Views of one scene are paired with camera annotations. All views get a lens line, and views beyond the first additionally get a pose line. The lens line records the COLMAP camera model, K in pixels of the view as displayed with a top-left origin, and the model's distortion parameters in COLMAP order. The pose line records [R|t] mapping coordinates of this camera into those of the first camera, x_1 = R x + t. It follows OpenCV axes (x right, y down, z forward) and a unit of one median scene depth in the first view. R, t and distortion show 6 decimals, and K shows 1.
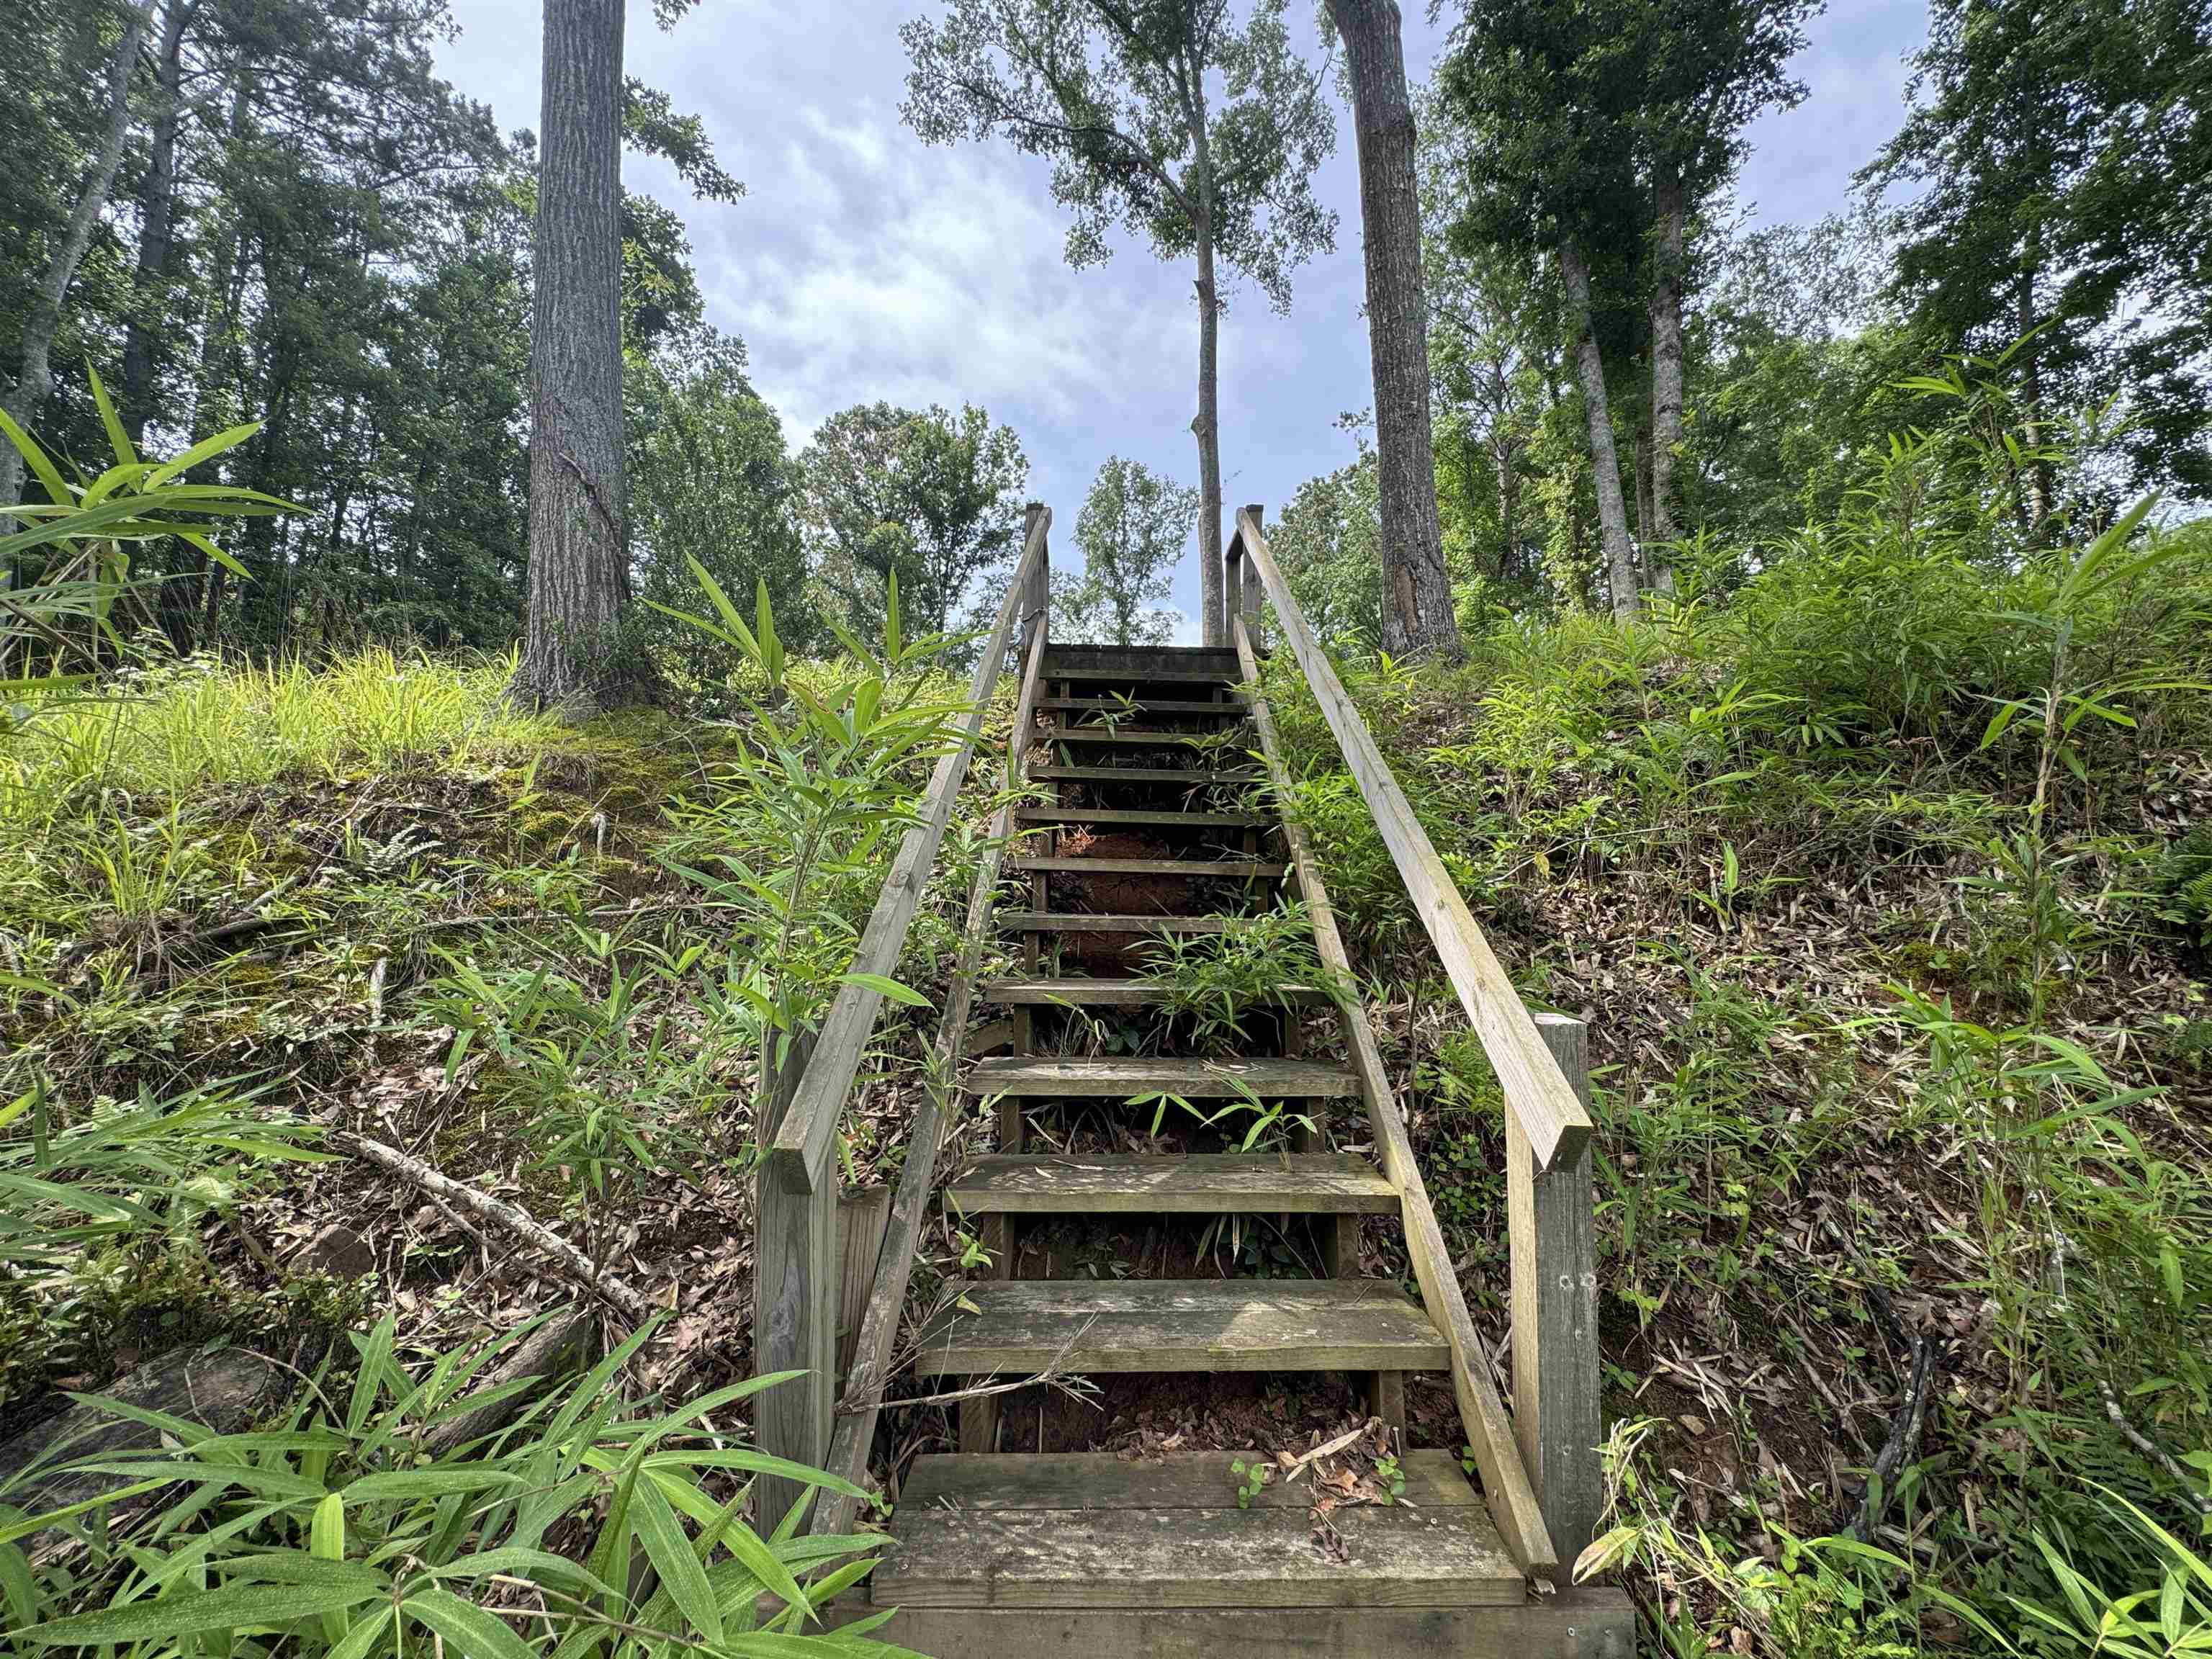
lens RADIAL K [[883.7, 0, 1102.8], [0, 883.7, 824.8], [0, 0, 1]] dist [-0.001955, 0.002875]
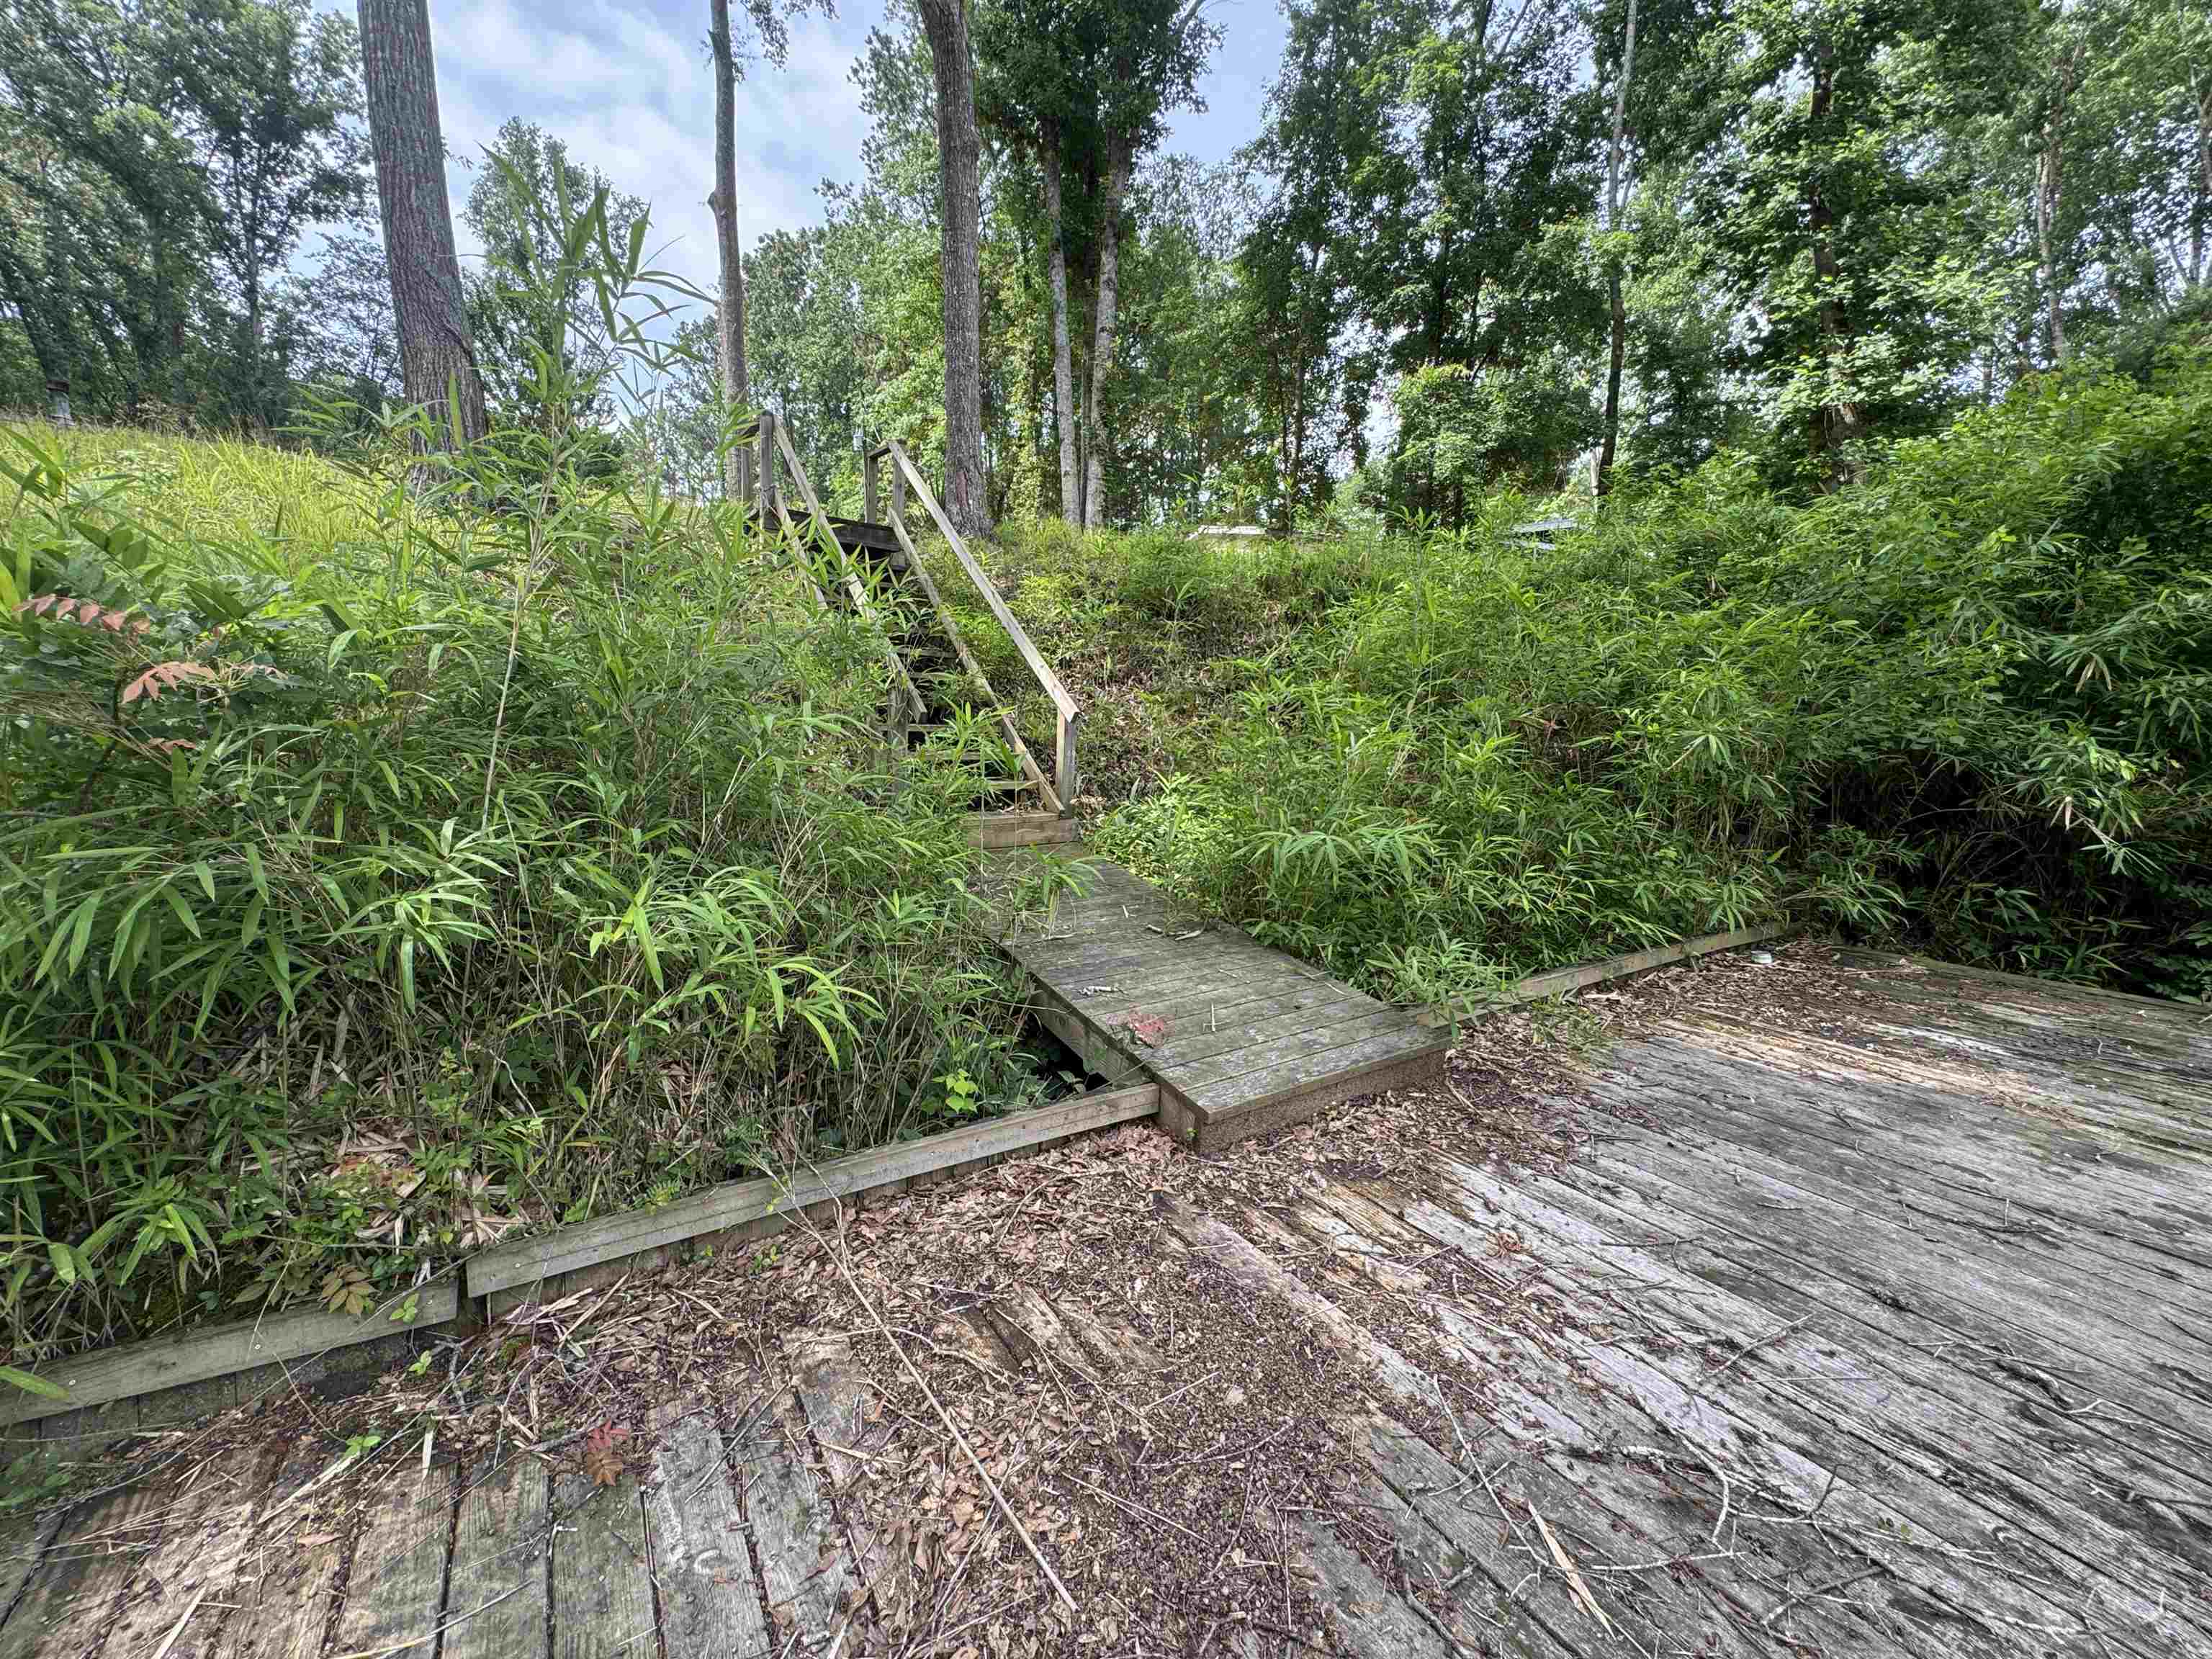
lens RADIAL K [[883.7, 0, 1102.8], [0, 883.7, 824.8], [0, 0, 1]] dist [-0.001955, 0.002875]
pose [[0.824728, -0.051148, 0.563212, -0.121157], [-0.077006, 0.976469, 0.201440, -0.001628], [-0.560262, -0.209504, 0.801383, -0.177570]]
